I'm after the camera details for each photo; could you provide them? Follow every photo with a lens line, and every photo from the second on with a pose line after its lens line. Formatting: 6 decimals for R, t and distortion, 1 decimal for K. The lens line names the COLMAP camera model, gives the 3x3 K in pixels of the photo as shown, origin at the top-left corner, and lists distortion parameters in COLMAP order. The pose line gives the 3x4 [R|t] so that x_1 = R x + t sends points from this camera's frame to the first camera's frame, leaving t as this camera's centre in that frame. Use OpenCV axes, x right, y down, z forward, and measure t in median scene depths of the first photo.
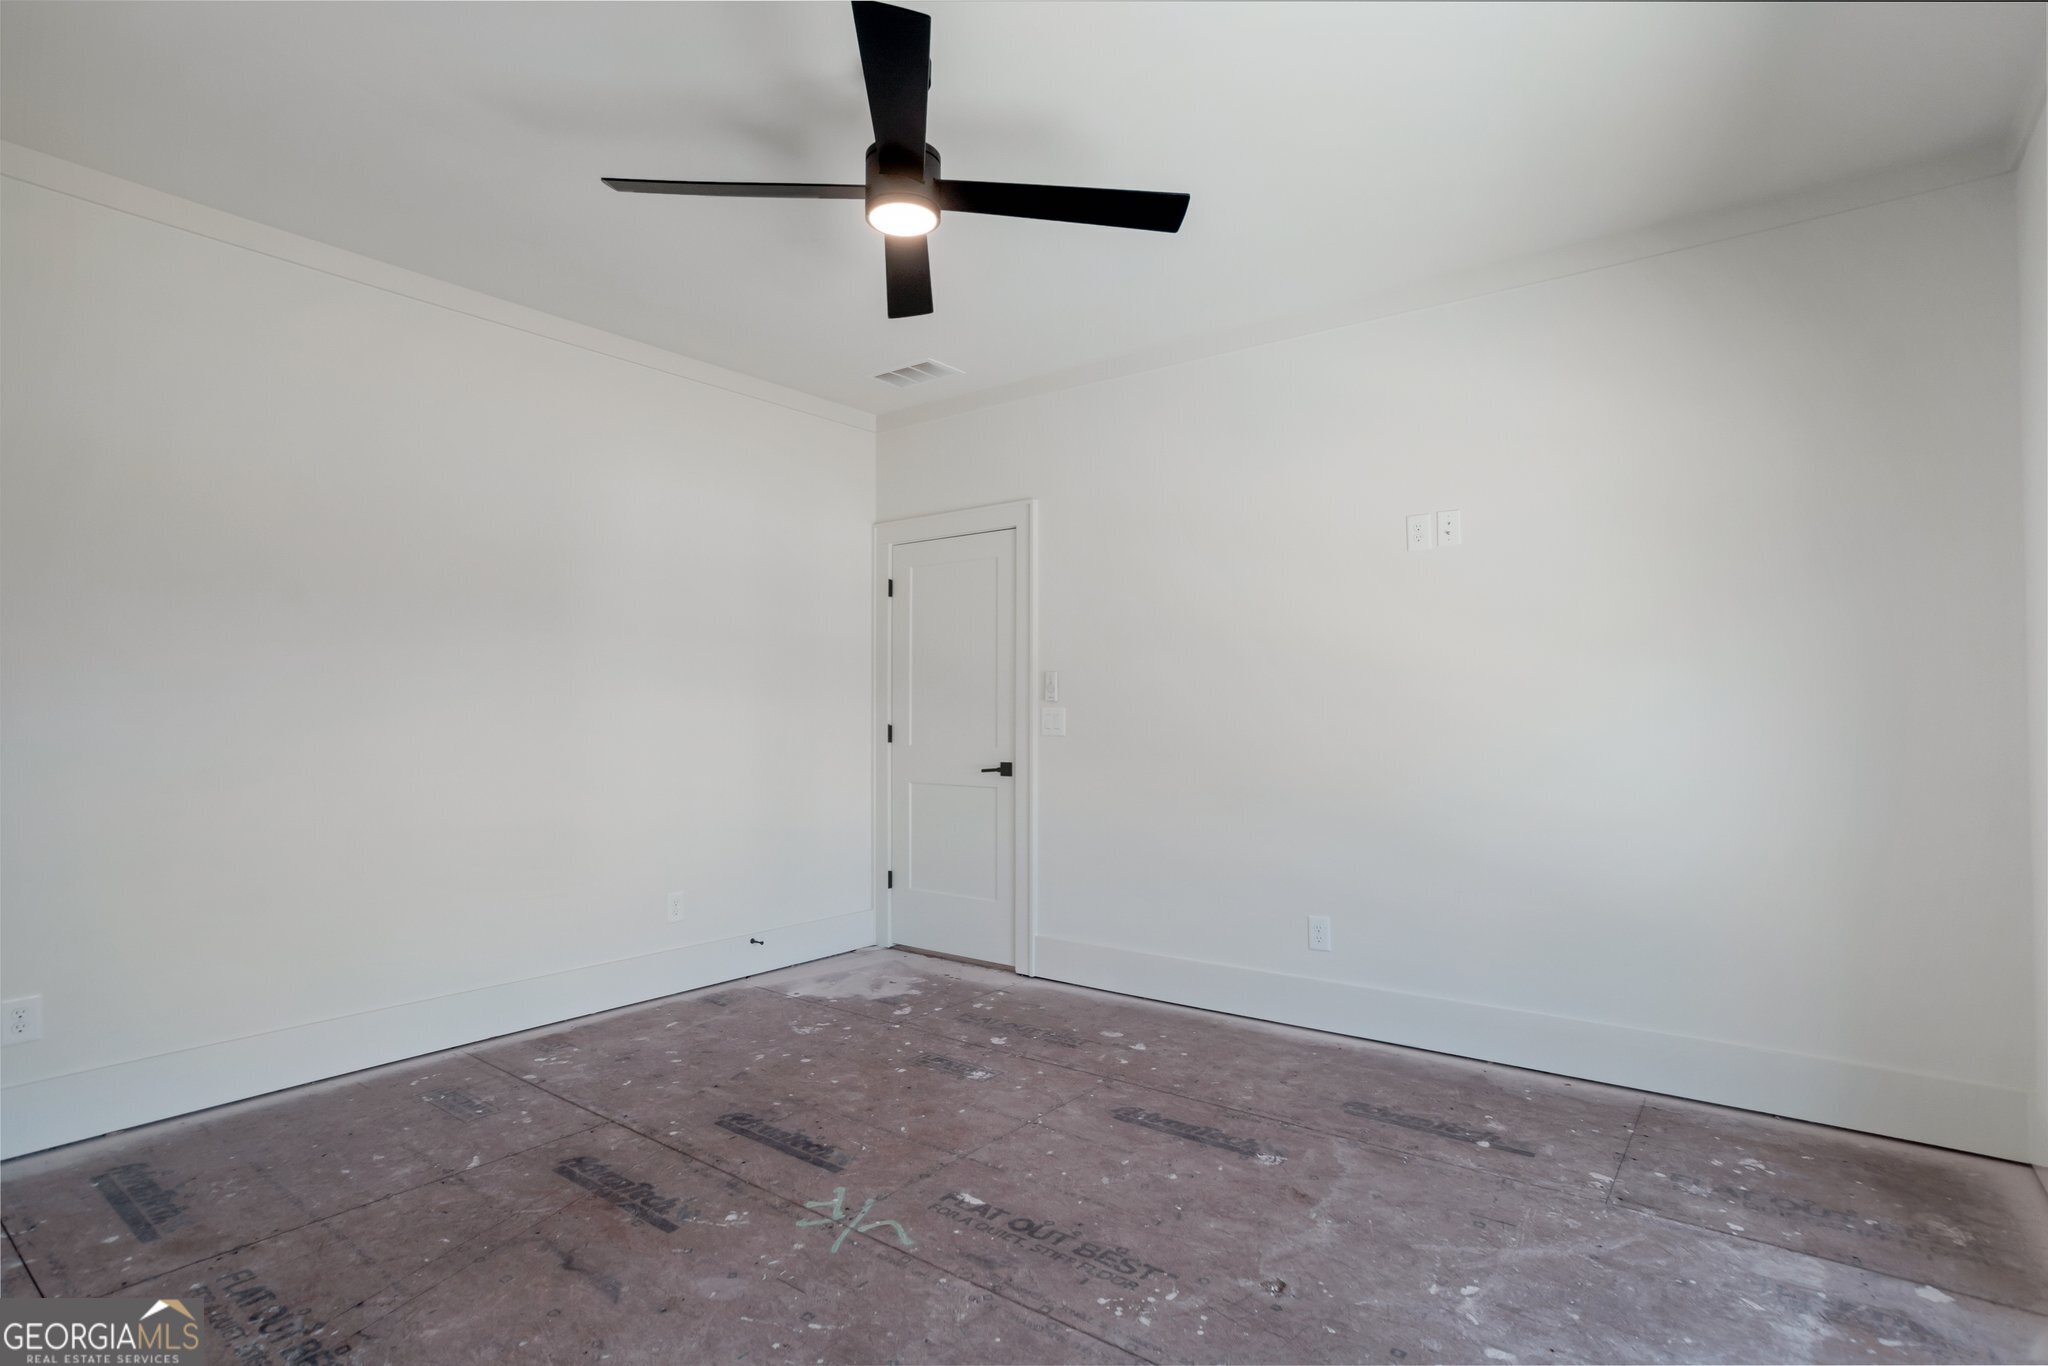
lens RADIAL K [[1025.8, 0, 1019.6], [0, 1025.8, 680.5], [0, 0, 1]] dist [-0.044116, 0.029067]
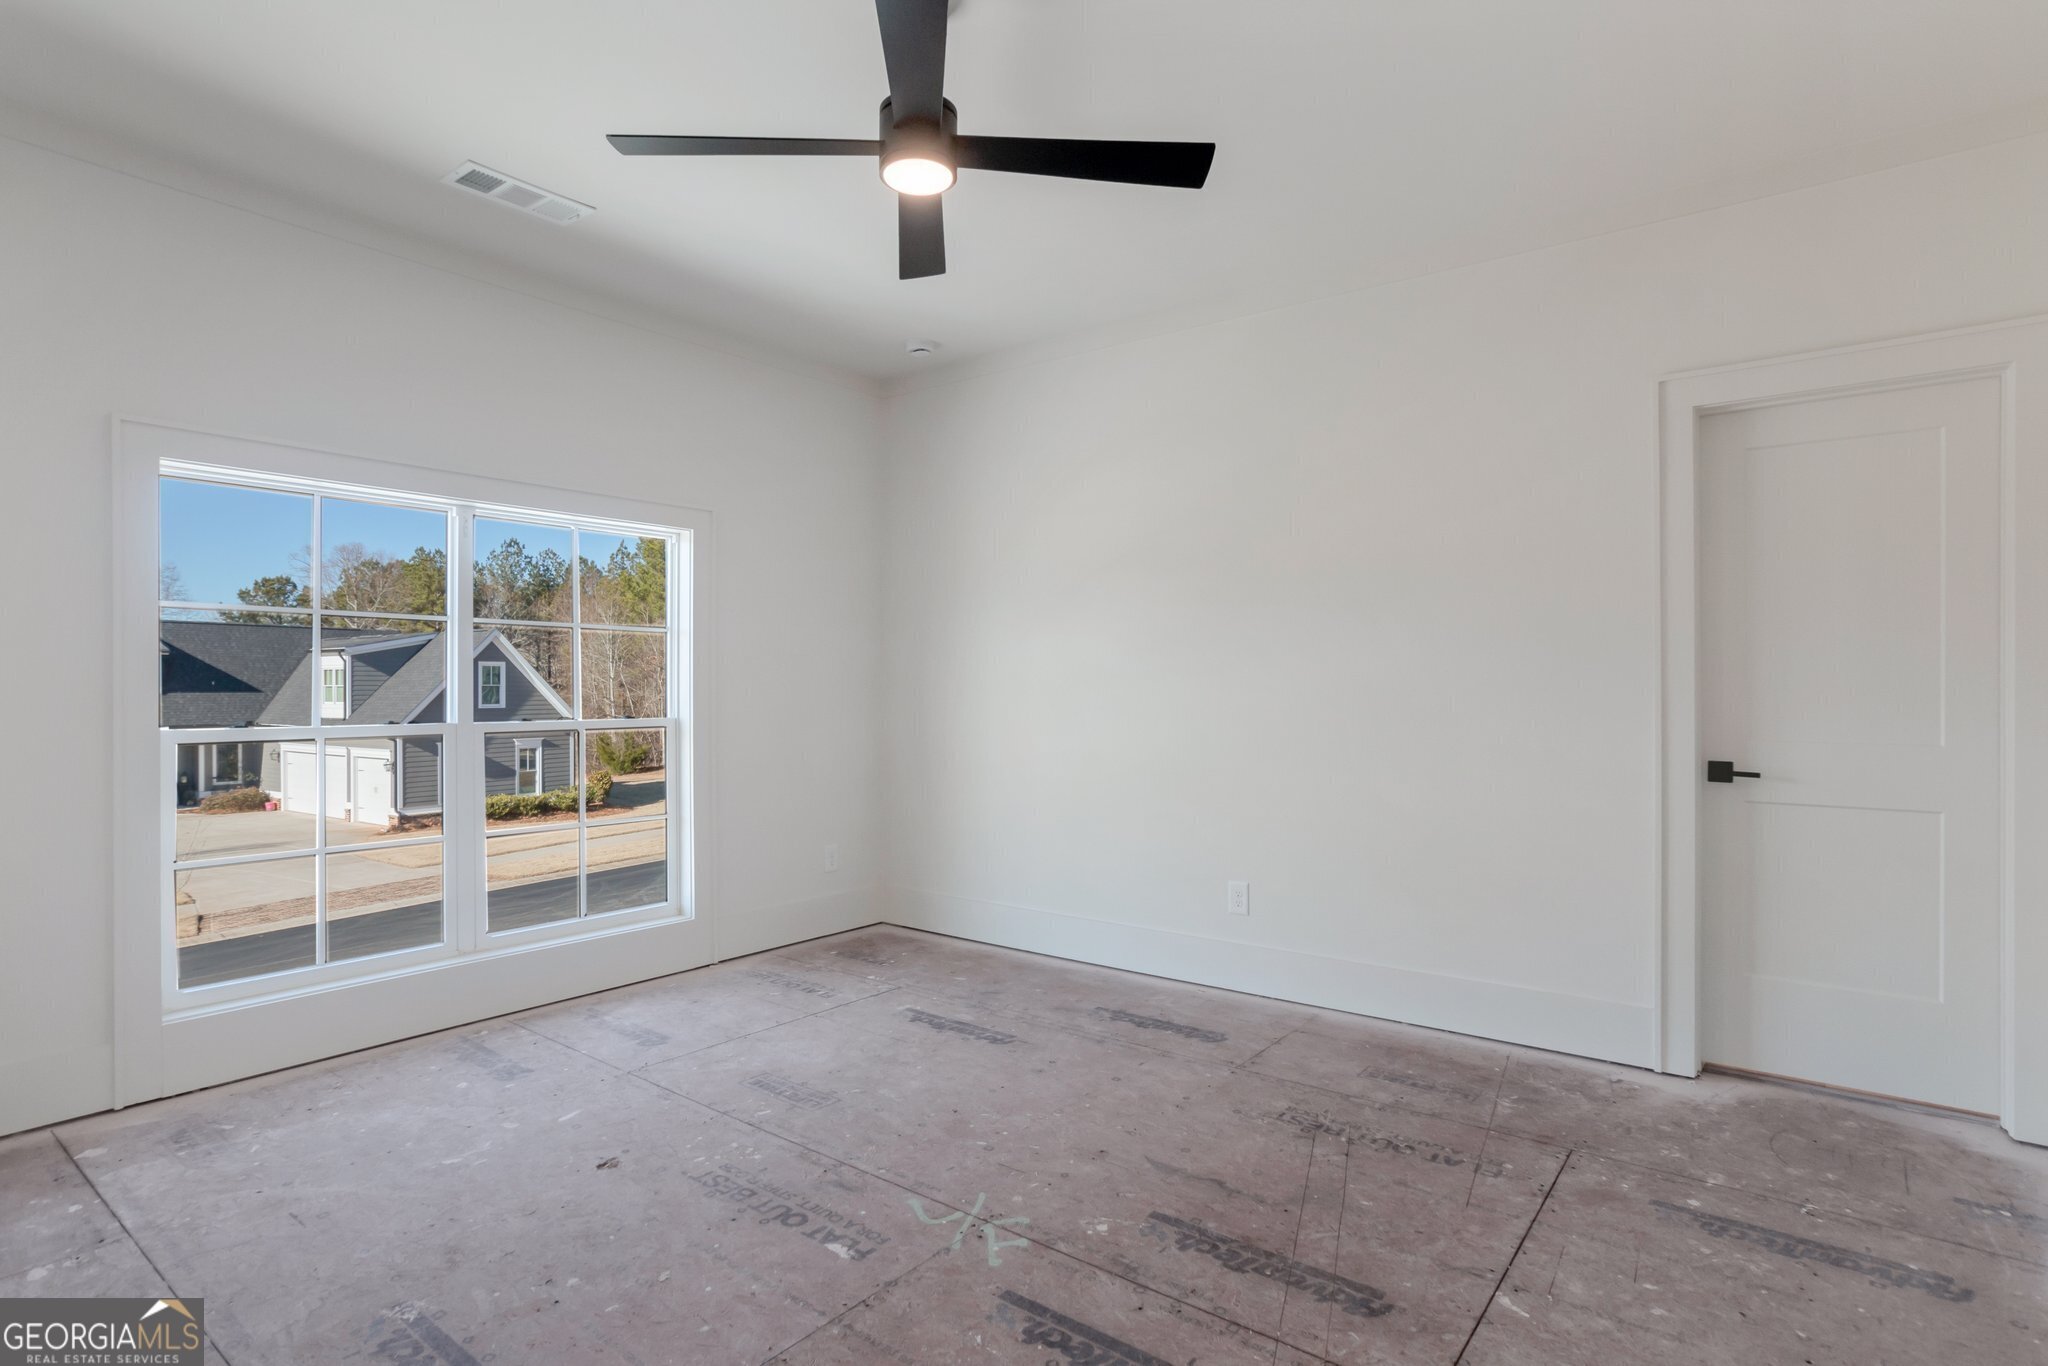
lens RADIAL K [[1037.8, 0, 1024.0], [0, 1037.8, 683.0], [0, 0, 1]] dist [-0.003421, -0.000917]
pose [[-0.999998, 0.000194, 0.001860, -0.213470], [0.000125, 0.999306, -0.037237, 0.064358], [-0.001866, -0.037237, -0.999305, 1.964474]]
